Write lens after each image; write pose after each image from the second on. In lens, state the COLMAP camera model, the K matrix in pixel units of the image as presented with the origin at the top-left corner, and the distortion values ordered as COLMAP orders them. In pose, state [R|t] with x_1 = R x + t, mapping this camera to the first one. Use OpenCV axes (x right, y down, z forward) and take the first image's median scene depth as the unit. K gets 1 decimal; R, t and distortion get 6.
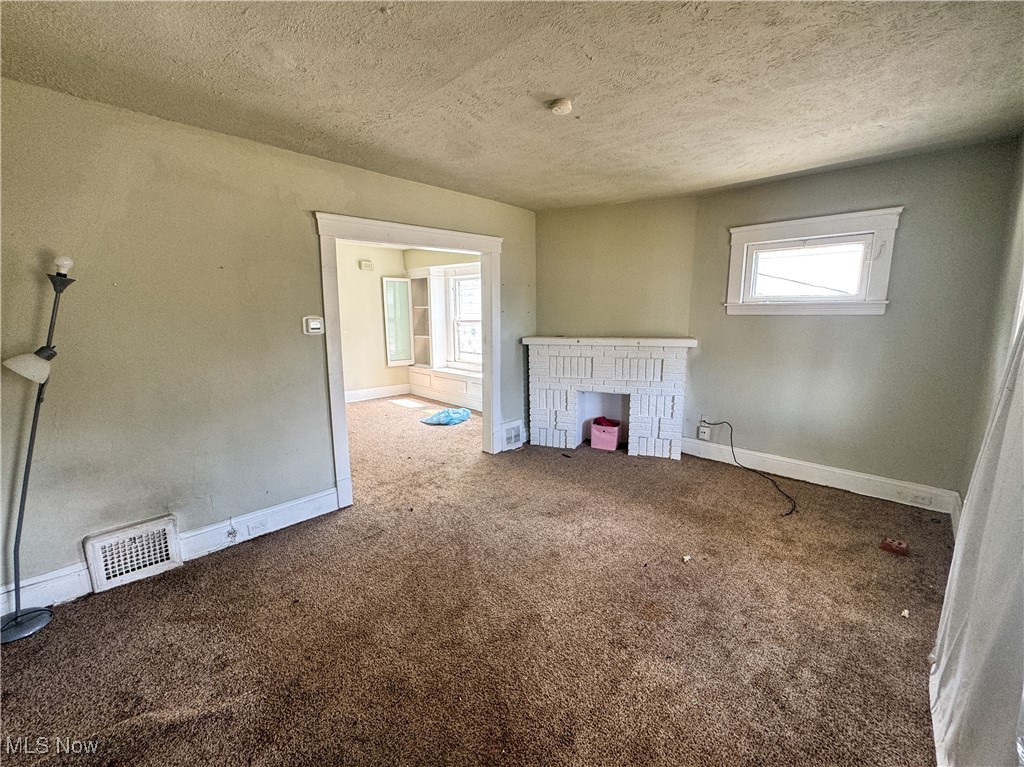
lens RADIAL K [[418.1, 0, 508.6], [0, 418.1, 383.5], [0, 0, 1]] dist [-0.002646, 0.000200]
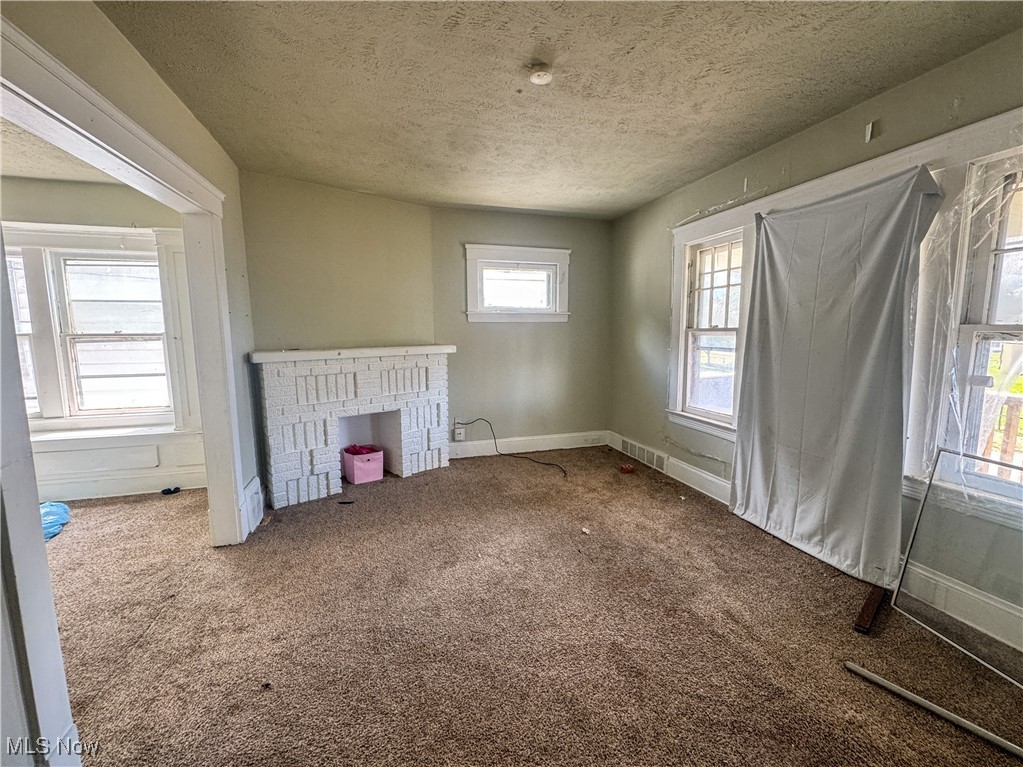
lens RADIAL K [[425.0, 0, 511.5], [0, 425.0, 383.5], [0, 0, 1]] dist [-0.001867, 0.000109]
pose [[0.487123, -0.107453, 0.866698, -0.387383], [0.148664, 0.988120, 0.038952, -0.030022], [-0.860587, 0.109872, 0.497311, 0.347674]]
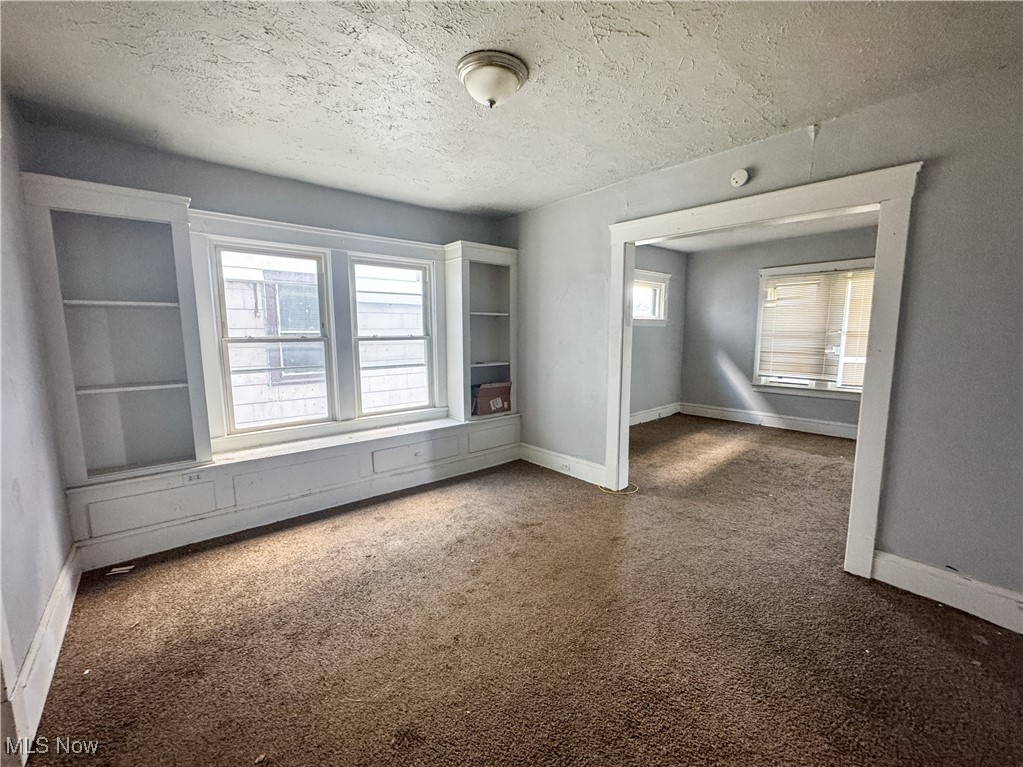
lens RADIAL K [[417.7, 0, 508.1], [0, 417.7, 383.5], [0, 0, 1]] dist [-0.002646, 0.000200]
pose [[0.100276, -0.119956, 0.987702, -0.922461], [0.176404, 0.979122, 0.101004, -0.173451], [-0.979197, 0.164106, 0.119343, 1.178706]]
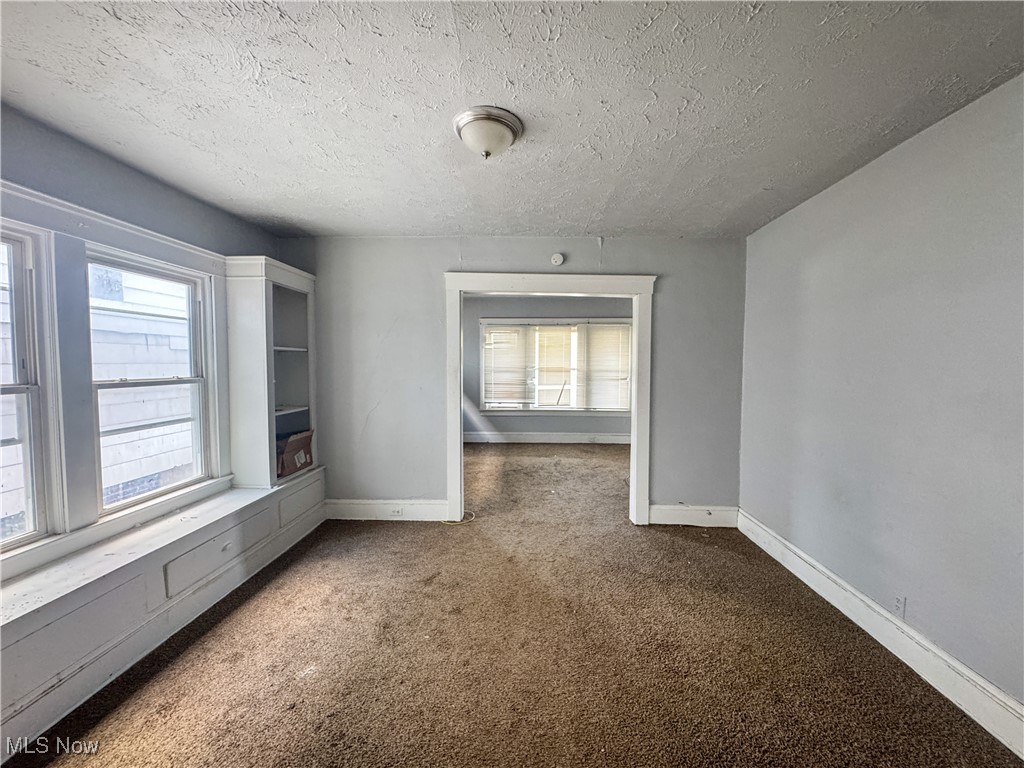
lens RADIAL K [[410.6, 0, 514.5], [0, 410.6, 383.7], [0, 0, 1]] dist [-0.002496, 0.000110]
pose [[-0.667360, -0.032454, 0.744028, -0.806825], [0.132034, 0.978068, 0.161091, -0.249774], [-0.732938, 0.205743, -0.648438, 1.532908]]
